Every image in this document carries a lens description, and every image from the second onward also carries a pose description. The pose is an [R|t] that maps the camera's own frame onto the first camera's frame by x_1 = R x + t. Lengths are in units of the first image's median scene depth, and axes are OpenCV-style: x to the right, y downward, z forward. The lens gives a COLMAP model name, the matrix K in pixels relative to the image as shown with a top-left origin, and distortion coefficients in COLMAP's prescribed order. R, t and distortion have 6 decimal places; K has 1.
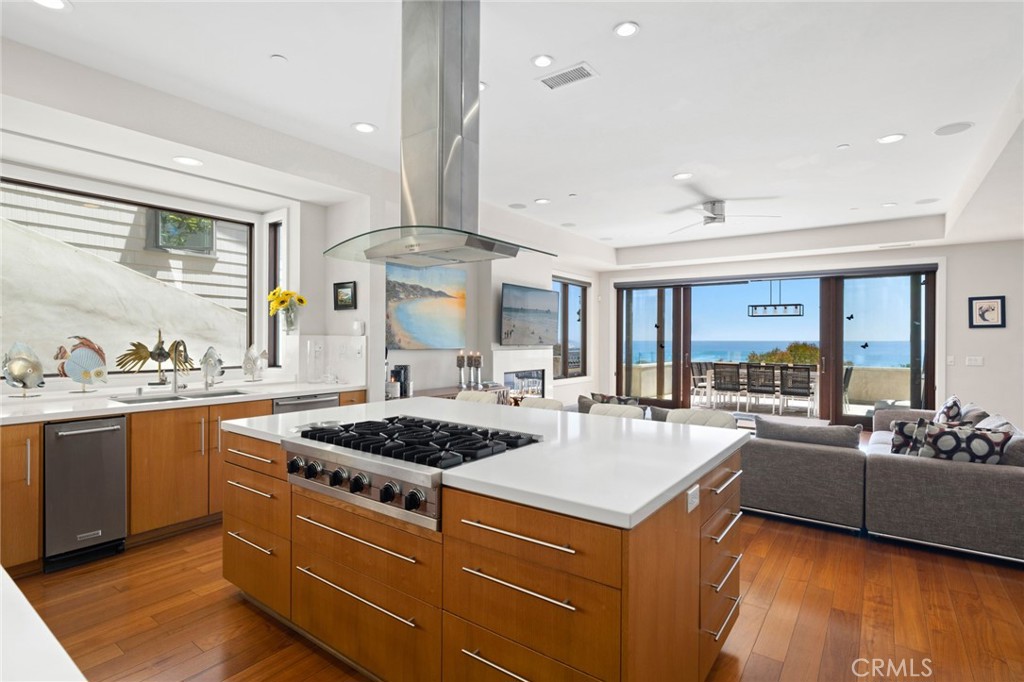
lens RADIAL K [[516.6, 0, 512.0], [0, 516.6, 341.0], [0, 0, 1]] dist [0.003872, 0.000198]
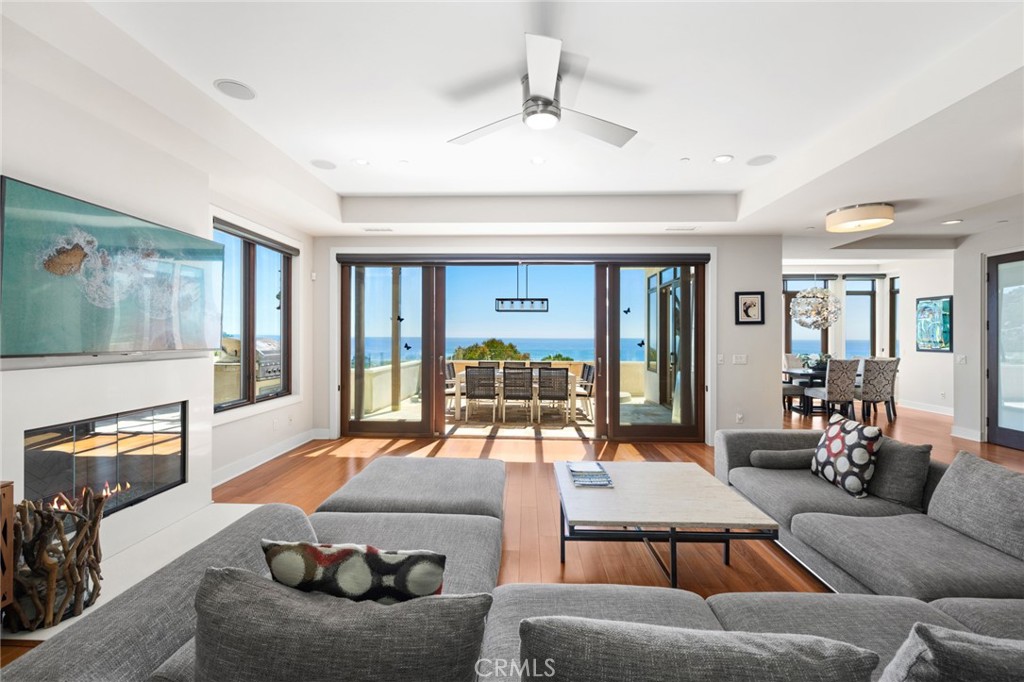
lens RADIAL K [[430.0, 0, 515.4], [0, 430.0, 334.0], [0, 0, 1]] dist [-0.002265, -0.000449]
pose [[0.829124, 0.001985, 0.559061, 0.079678], [0.002782, 0.999967, -0.007676, -0.001906], [-0.559057, 0.007919, 0.829091, 0.417340]]
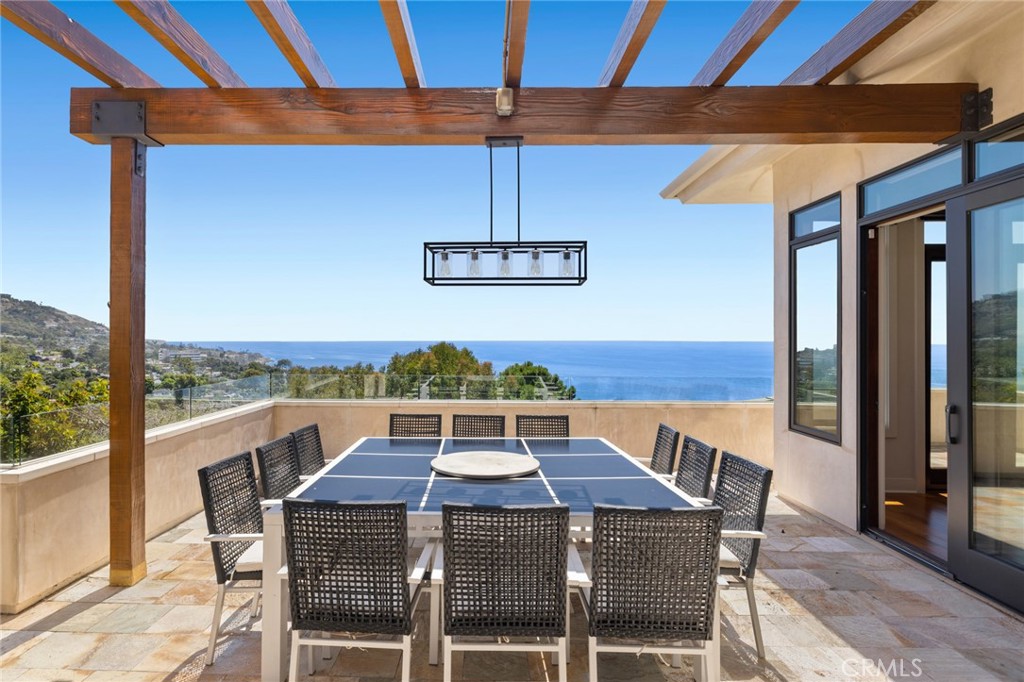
lens RADIAL K [[509.0, 0, 478.2], [0, 509.0, 338.6], [0, 0, 1]] dist [-0.002553, -0.000480]
pose [[0.820630, -0.003116, 0.571452, 0.364212], [0.003132, 0.999995, 0.000955, -0.016926], [-0.571452, 0.001006, 0.820635, 0.855768]]
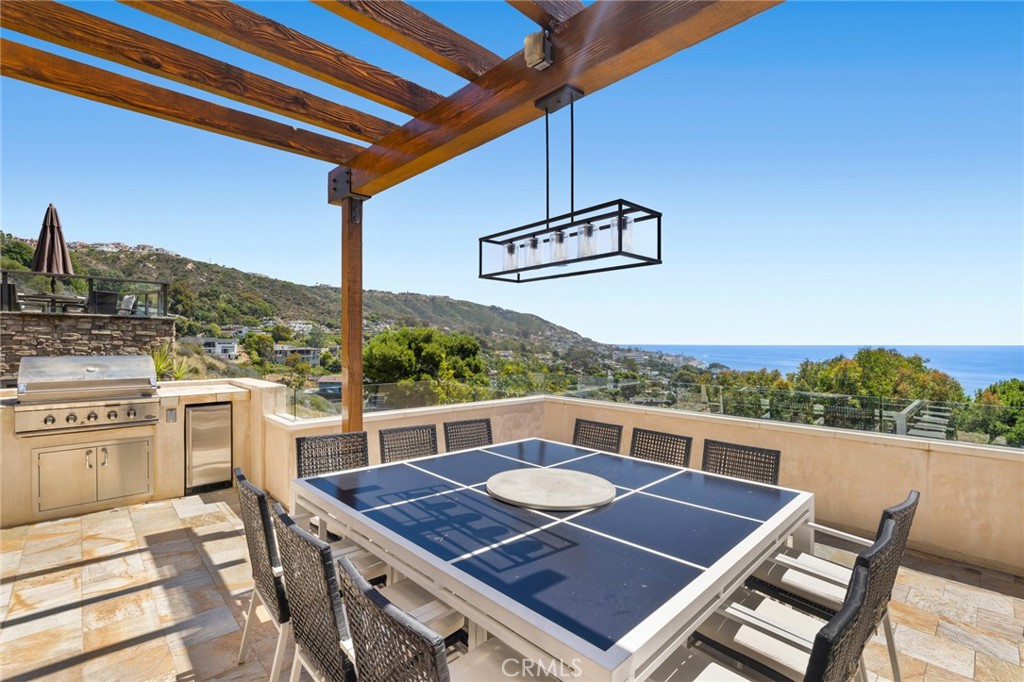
lens RADIAL K [[462.7, 0, 500.3], [0, 462.7, 339.2], [0, 0, 1]] dist [0.000124, 0.000243]
pose [[0.981051, -0.002793, -0.193730, 0.588505], [0.000925, 0.999952, -0.009734, -0.014151], [0.193748, 0.009371, 0.981007, 0.868277]]
